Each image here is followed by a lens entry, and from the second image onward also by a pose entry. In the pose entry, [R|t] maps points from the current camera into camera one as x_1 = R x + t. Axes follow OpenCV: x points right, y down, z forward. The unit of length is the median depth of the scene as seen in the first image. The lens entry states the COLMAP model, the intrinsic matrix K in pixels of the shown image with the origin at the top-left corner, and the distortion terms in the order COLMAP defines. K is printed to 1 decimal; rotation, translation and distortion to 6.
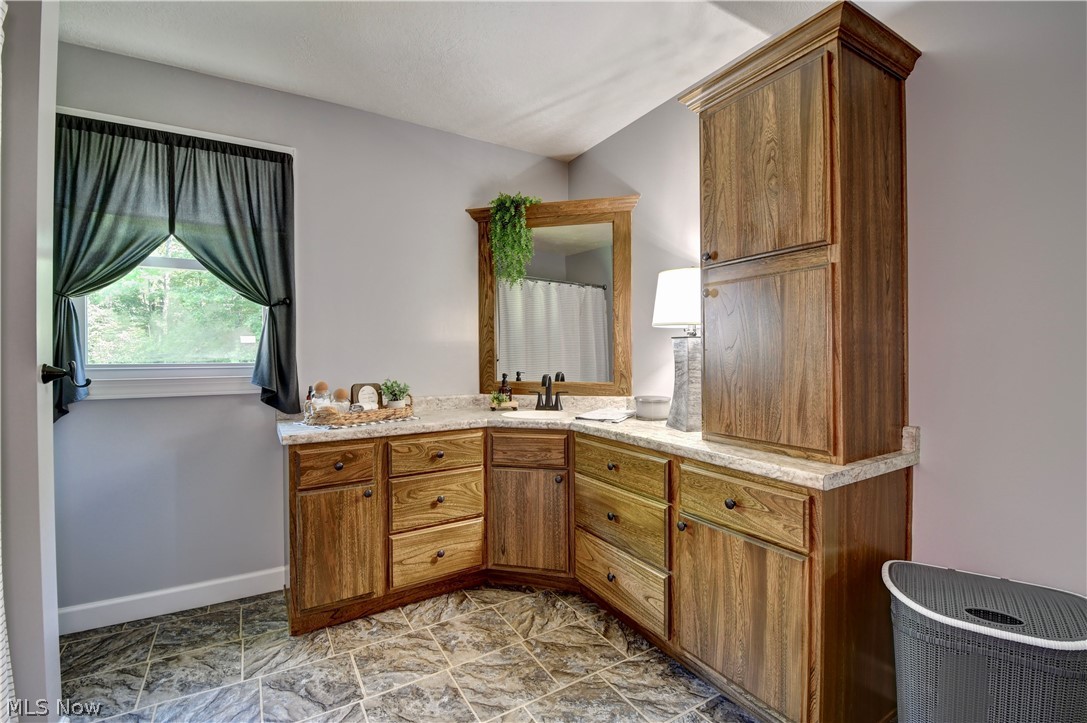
lens RADIAL K [[475.2, 0, 546.7], [0, 475.2, 358.3], [0, 0, 1]] dist [0.002533, -0.013278]
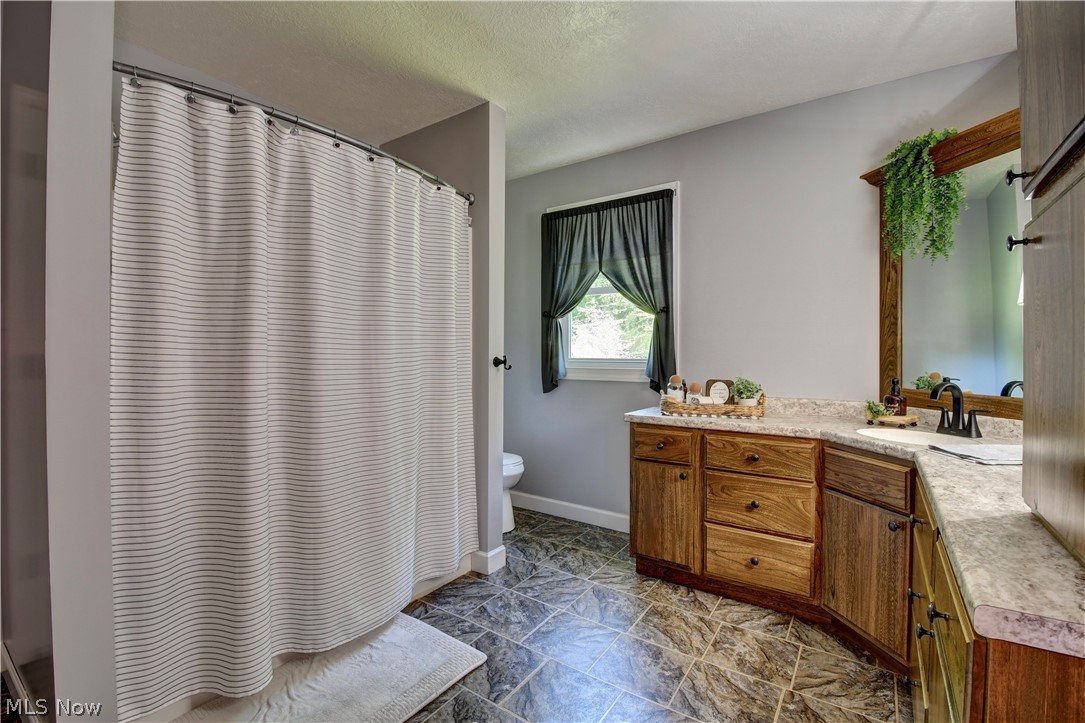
lens RADIAL K [[474.4, 0, 541.2], [0, 474.4, 356.0], [0, 0, 1]] dist [0.002533, -0.013278]
pose [[0.403265, 0.011211, -0.915014, 0.488294], [-0.009214, 0.999924, 0.008191, -0.006312], [0.915037, 0.005128, 0.403338, 0.225787]]
